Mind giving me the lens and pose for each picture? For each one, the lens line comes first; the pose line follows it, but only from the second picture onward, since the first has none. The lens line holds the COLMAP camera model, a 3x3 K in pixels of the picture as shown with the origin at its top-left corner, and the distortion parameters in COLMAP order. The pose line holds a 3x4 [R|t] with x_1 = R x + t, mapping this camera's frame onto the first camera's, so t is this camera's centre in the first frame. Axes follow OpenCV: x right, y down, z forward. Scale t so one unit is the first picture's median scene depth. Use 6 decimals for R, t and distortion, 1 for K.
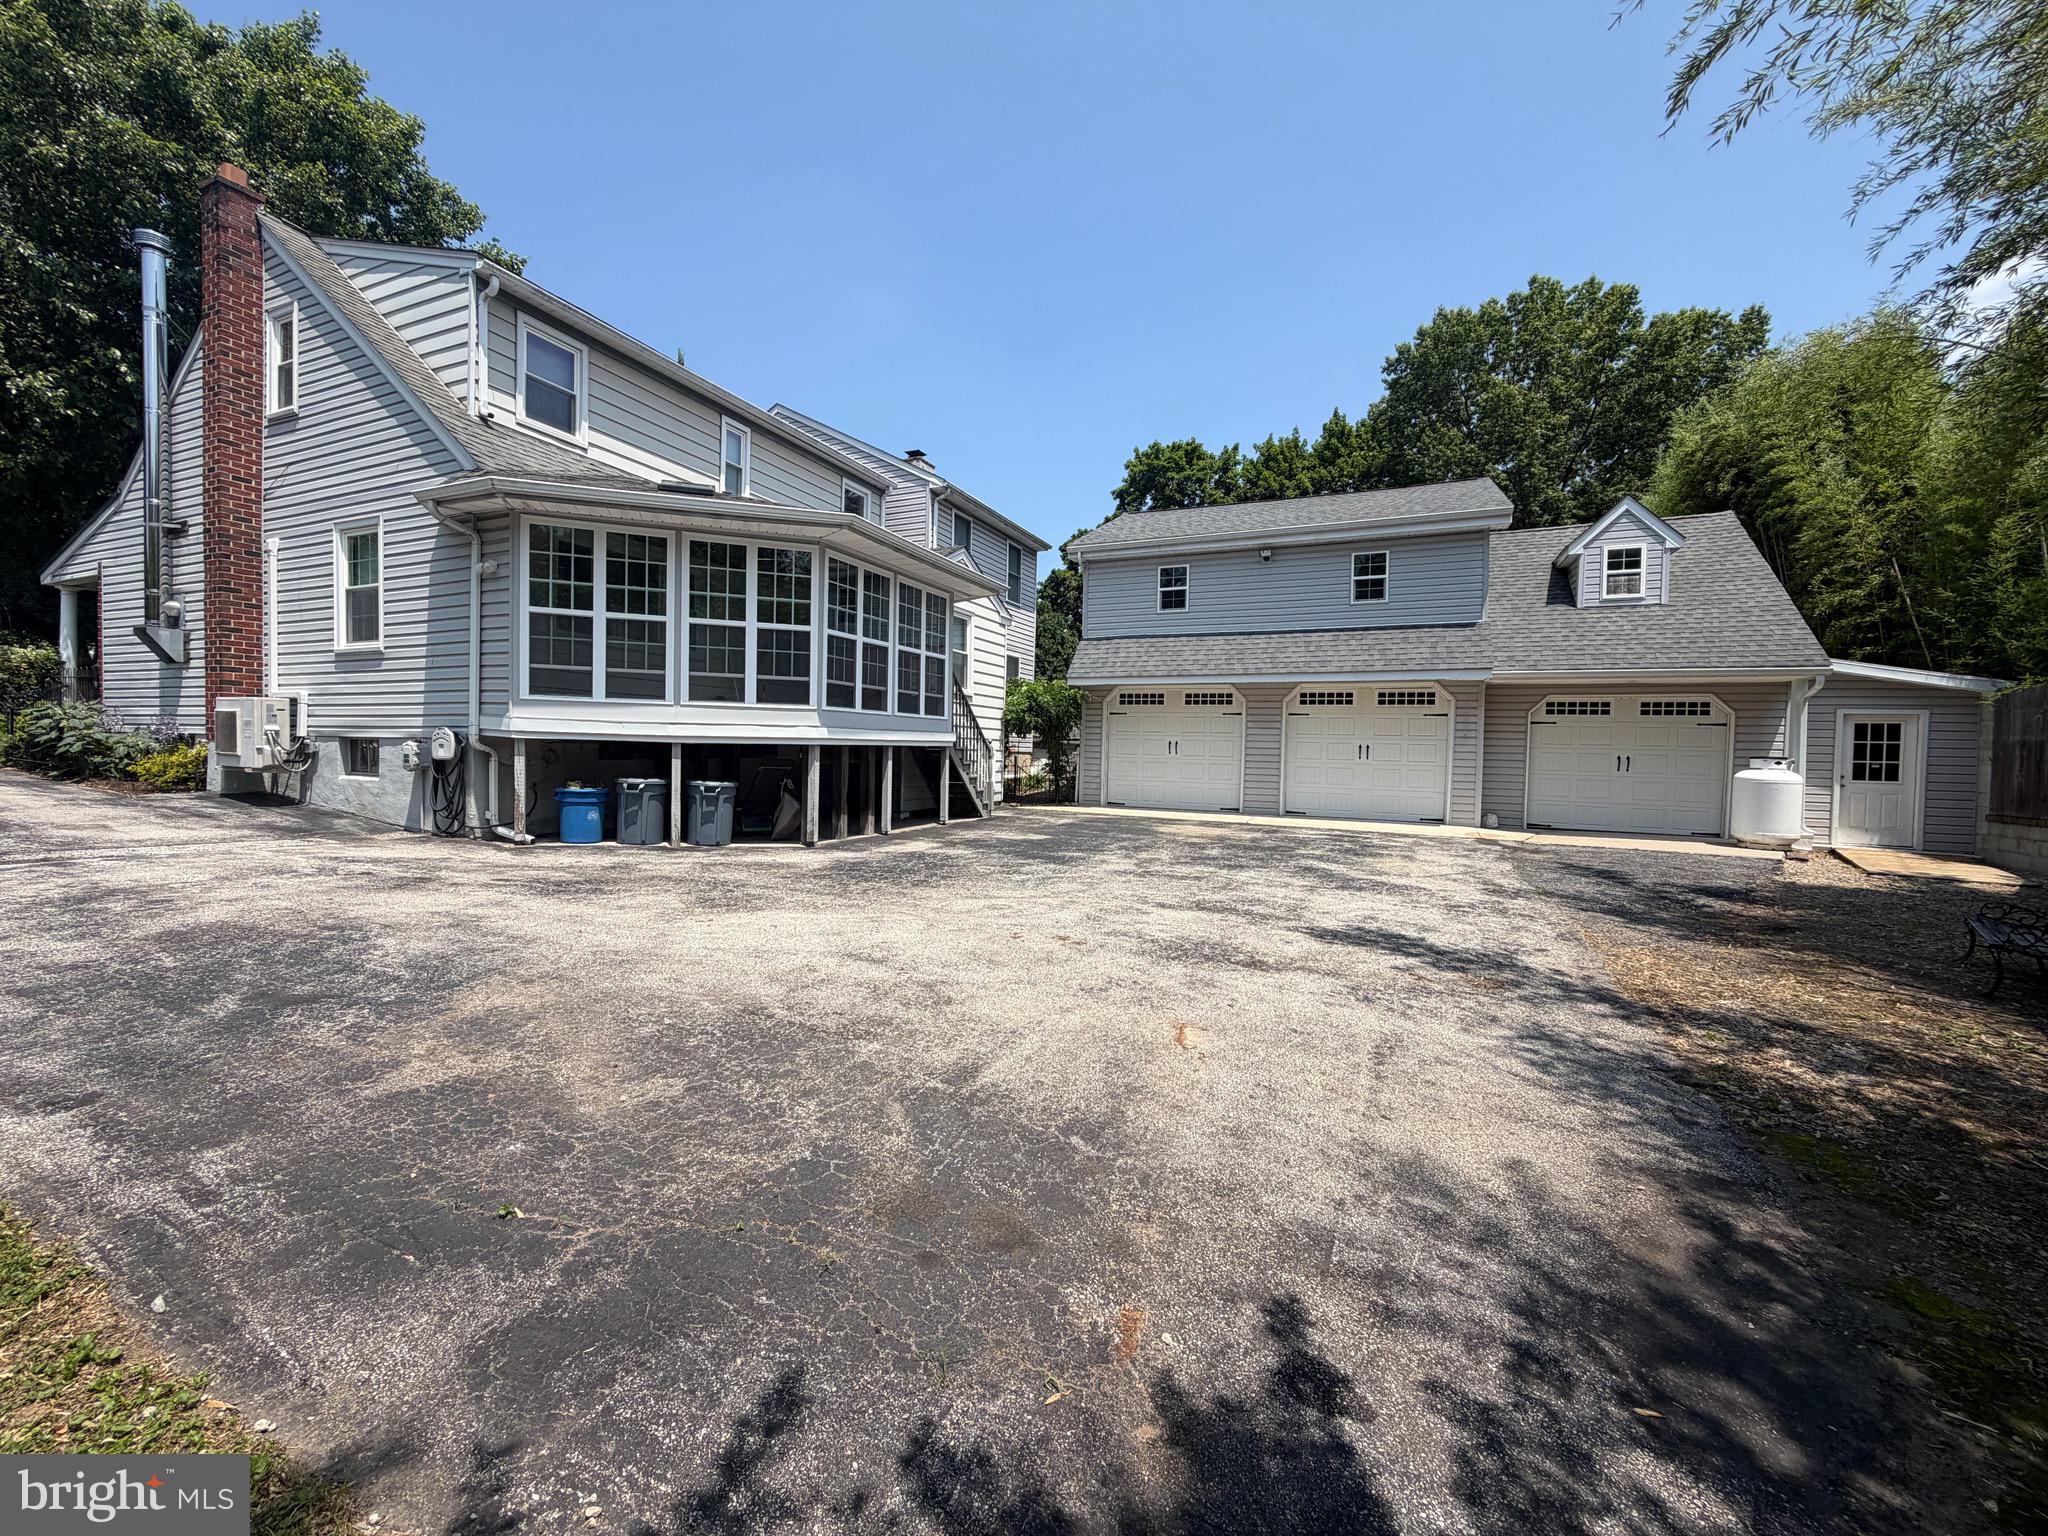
lens RADIAL K [[816.1, 0, 1024.0], [0, 816.1, 768.0], [0, 0, 1]] dist [0.000700, 0.000091]
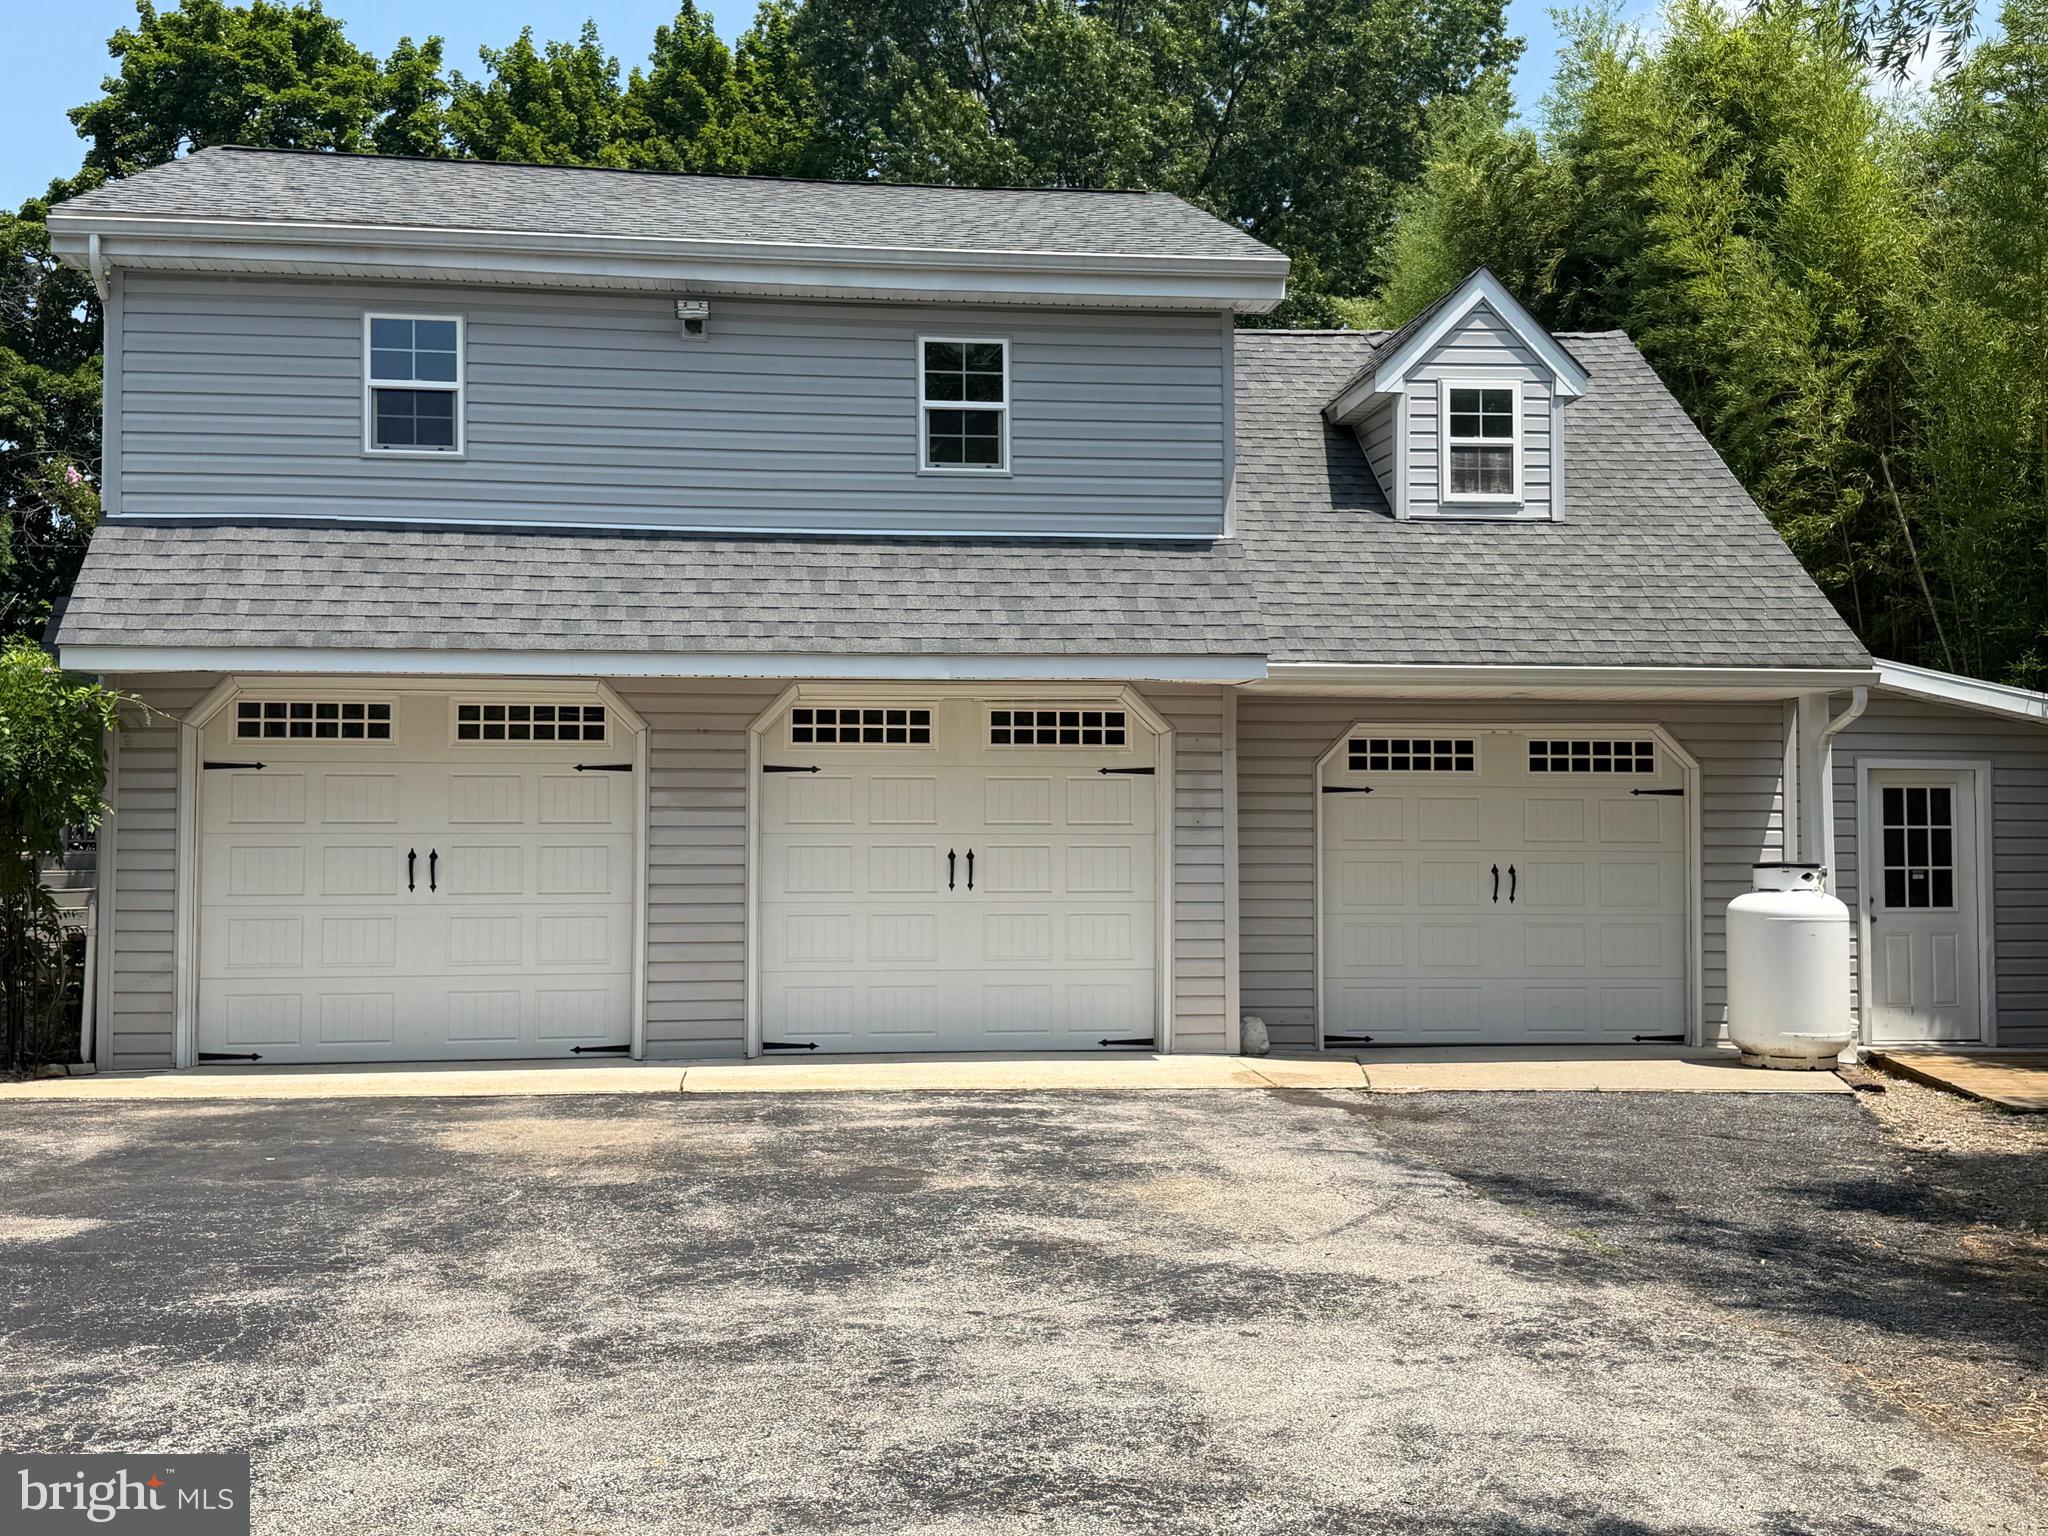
lens RADIAL K [[2087.3, 0, 1024.0], [0, 2087.3, 768.0], [0, 0, 1]] dist [0.173881, -0.365880]
pose [[0.852717, -0.000125, 0.522373, -0.059808], [0.032806, 0.998039, -0.053314, -0.015053], [-0.521342, 0.062599, 0.851049, 0.181497]]
